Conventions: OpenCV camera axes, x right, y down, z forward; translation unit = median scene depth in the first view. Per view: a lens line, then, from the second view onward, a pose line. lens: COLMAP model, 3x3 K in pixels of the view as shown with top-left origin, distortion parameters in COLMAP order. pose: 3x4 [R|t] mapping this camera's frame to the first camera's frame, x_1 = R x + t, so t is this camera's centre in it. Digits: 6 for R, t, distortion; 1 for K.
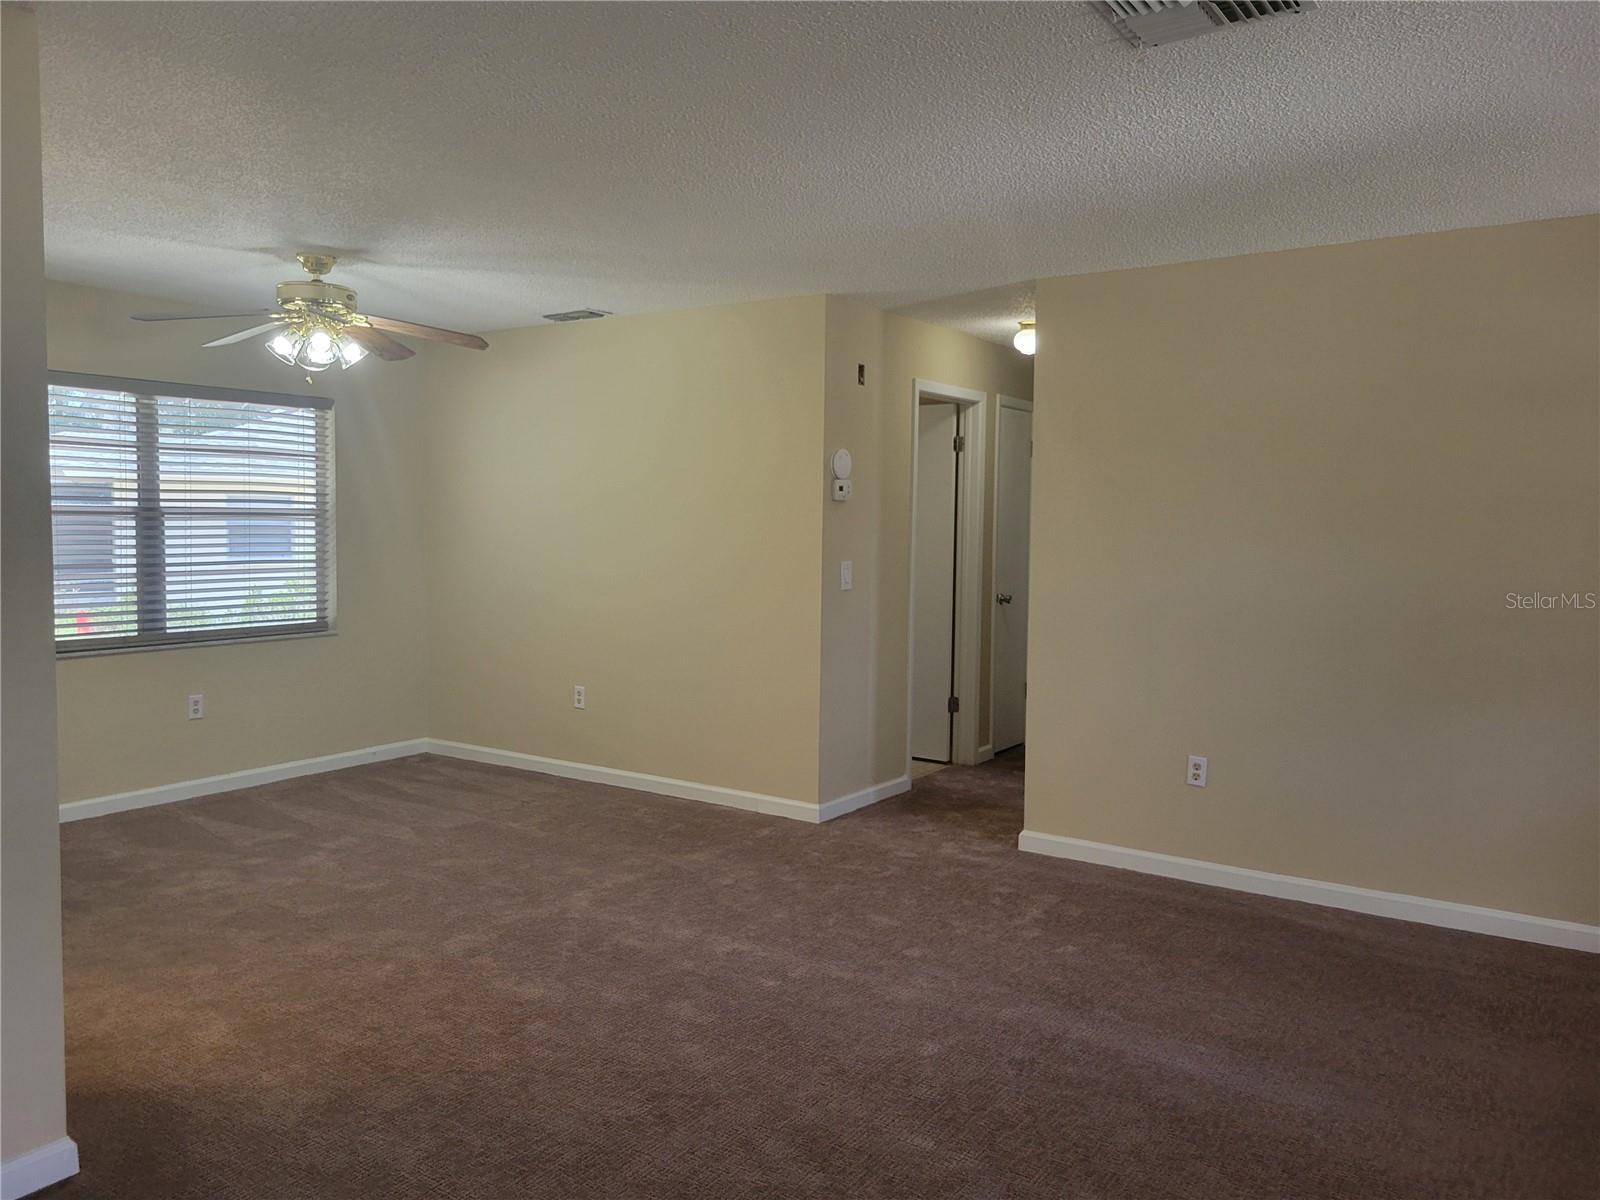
lens RADIAL K [[1197.6, 0, 793.6], [0, 1197.6, 601.5], [0, 0, 1]] dist [0.049164, -0.037172]
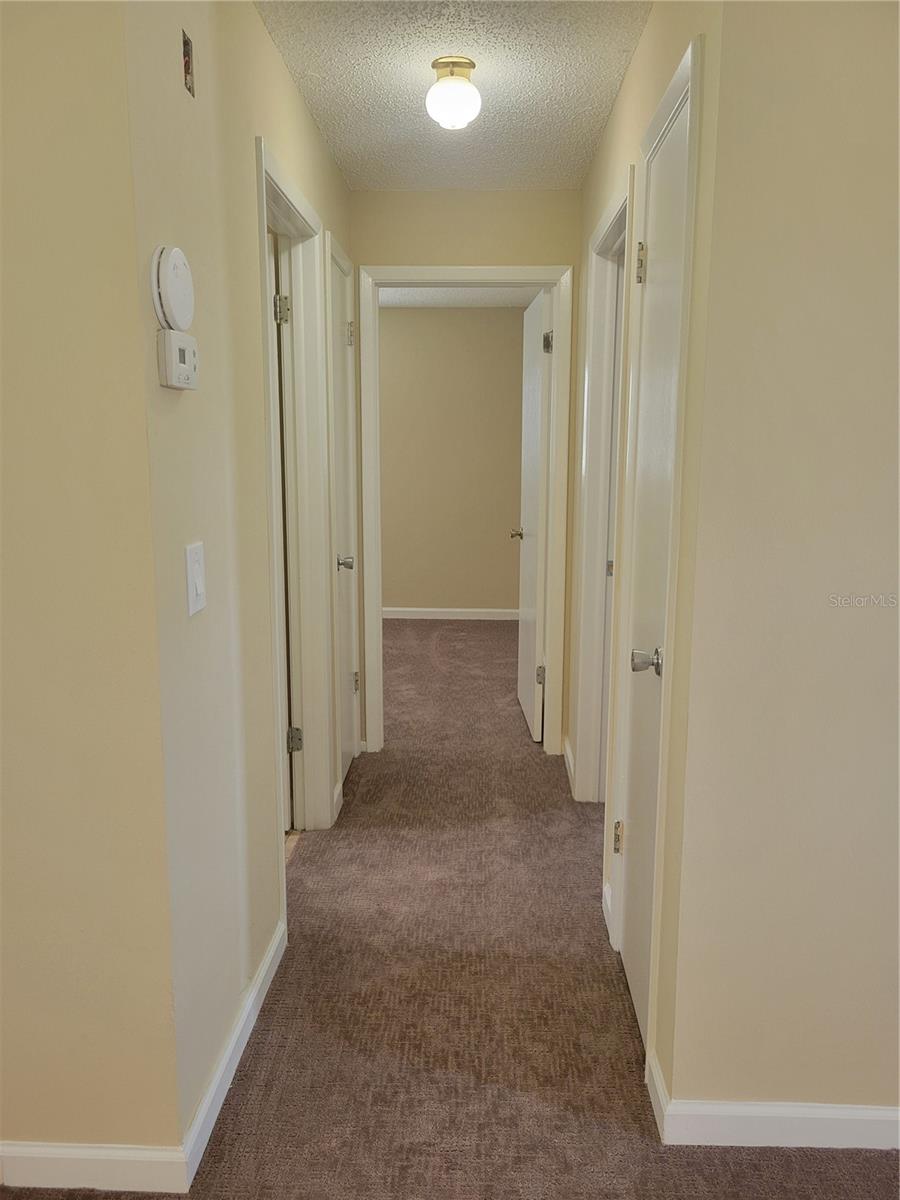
lens RADIAL K [[898.2, 0, 444.7], [0, 898.2, 598.8], [0, 0, 1]] dist [0.049164, -0.037172]
pose [[0.848439, -0.097923, 0.520157, -0.044360], [0.044271, 0.992422, 0.114620, -0.044979], [-0.527439, -0.074220, 0.846345, 0.679732]]
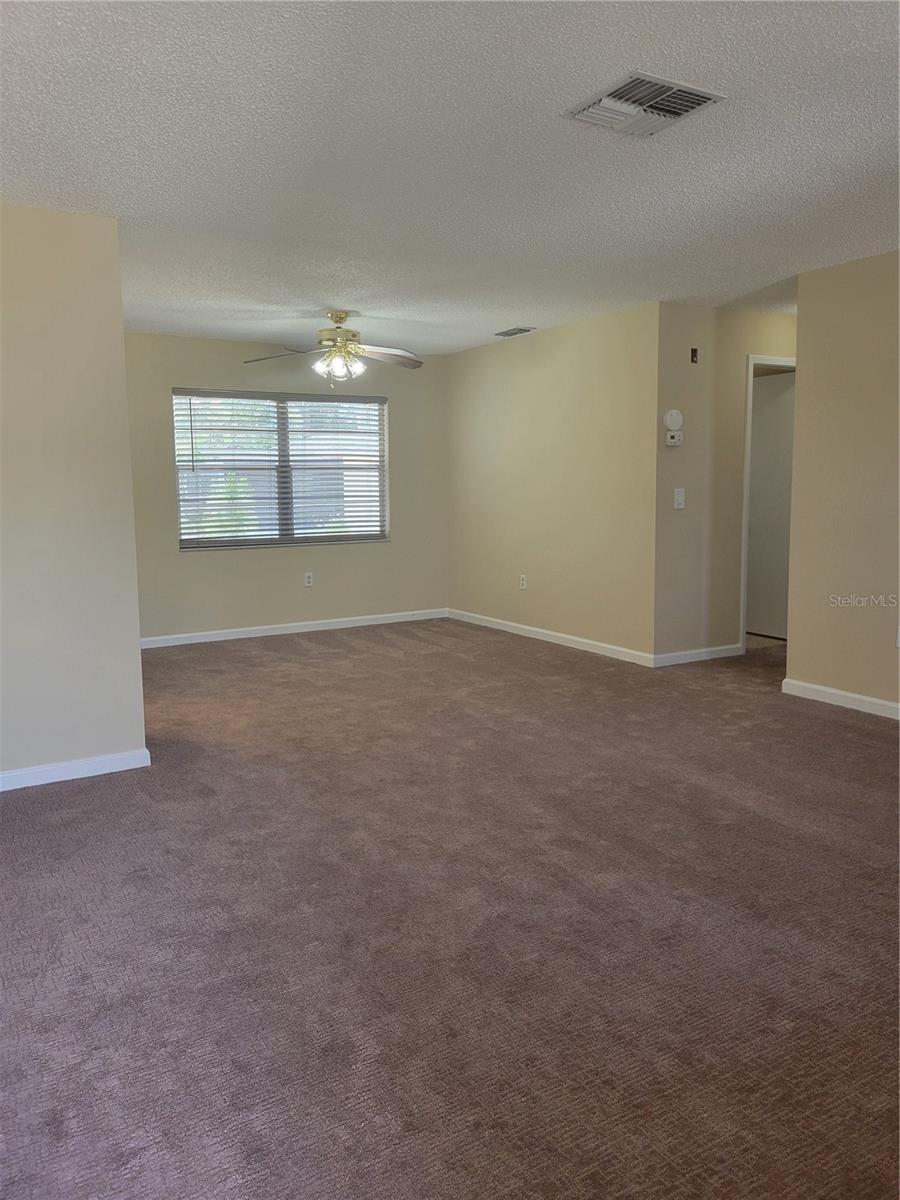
lens RADIAL K [[898.2, 0, 460.2], [0, 898.2, 589.4], [0, 0, 1]] dist [0.049164, -0.037172]
pose [[0.908798, 0.029290, -0.416208, 0.253625], [-0.008123, 0.998586, 0.052538, 0.031910], [0.417158, -0.044366, 0.907750, -0.093853]]
